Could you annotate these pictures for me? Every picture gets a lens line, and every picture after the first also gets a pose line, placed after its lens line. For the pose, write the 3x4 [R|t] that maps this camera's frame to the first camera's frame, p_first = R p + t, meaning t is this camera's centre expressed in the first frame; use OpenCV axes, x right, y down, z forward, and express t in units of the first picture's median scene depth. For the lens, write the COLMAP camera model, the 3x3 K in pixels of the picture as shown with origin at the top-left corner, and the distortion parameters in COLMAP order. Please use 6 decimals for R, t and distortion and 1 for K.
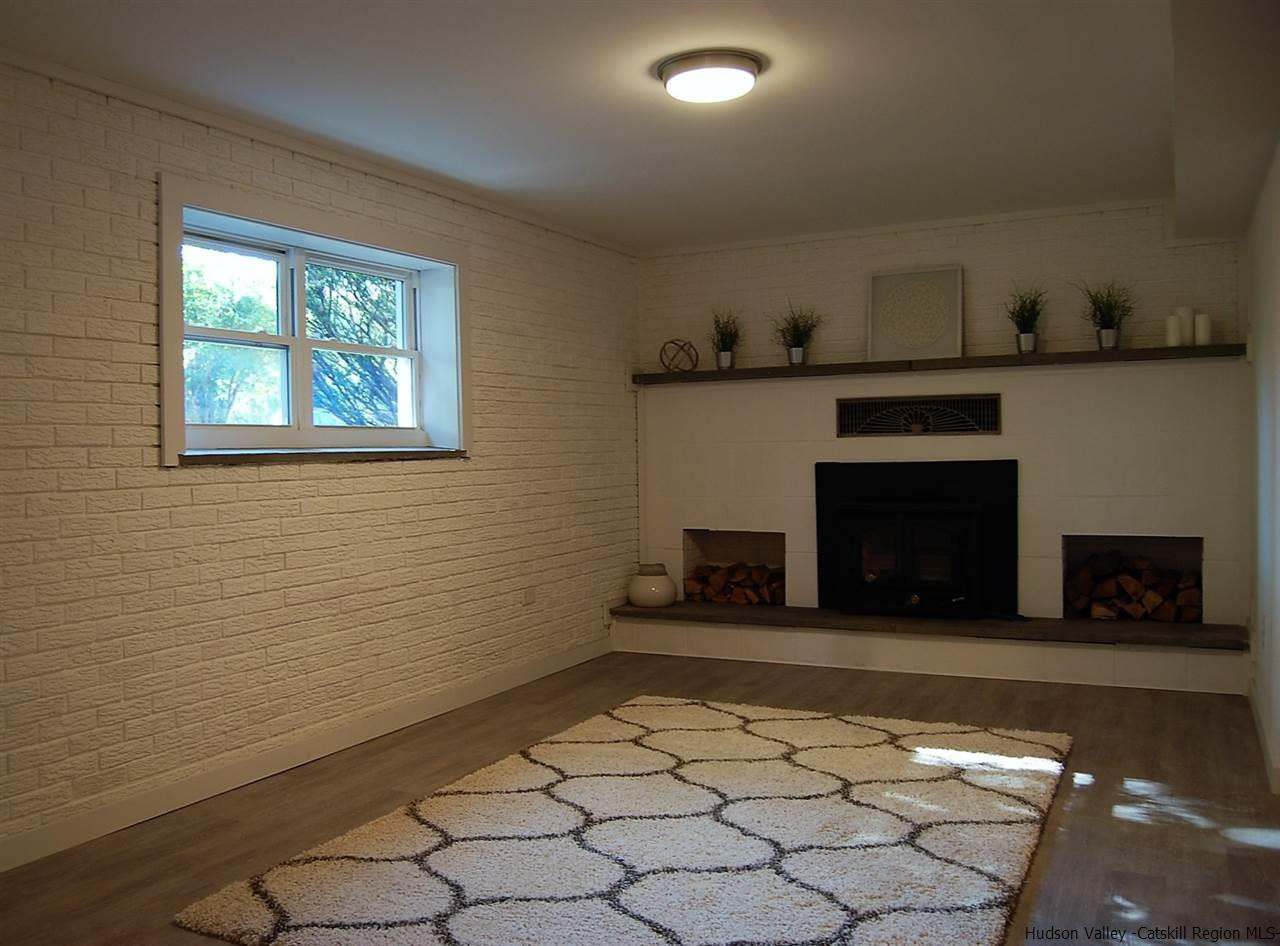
lens RADIAL K [[1176.3, 0, 640.0], [0, 1176.3, 473.0], [0, 0, 1]] dist [-0.049113, -0.009665]
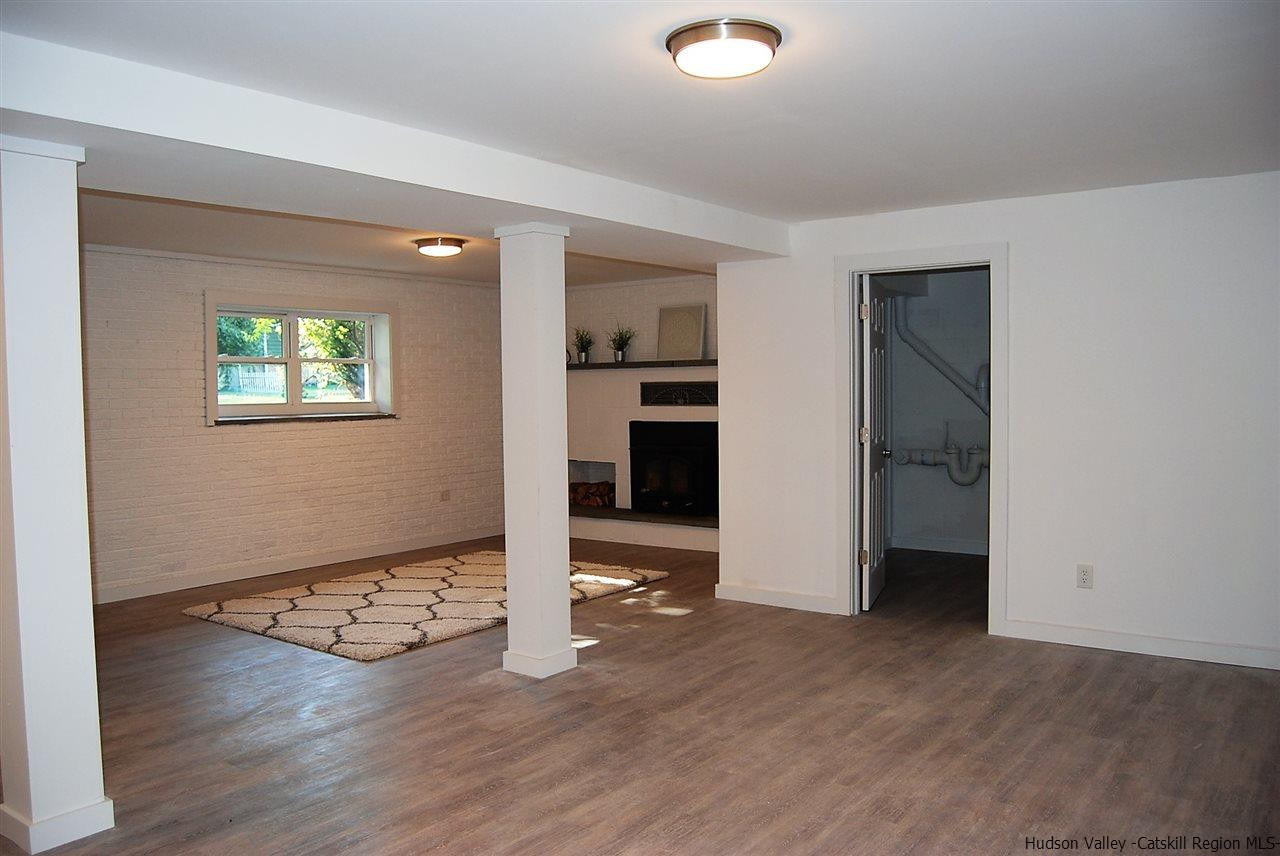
lens RADIAL K [[1026.7, 0, 640.0], [0, 1026.7, 428.0], [0, 0, 1]] dist [-0.072539, 0.007030]
pose [[0.984504, 0.014105, -0.174796, 0.447989], [-0.010808, 0.999746, 0.019796, -0.029767], [0.175031, -0.017600, 0.984406, -0.448717]]
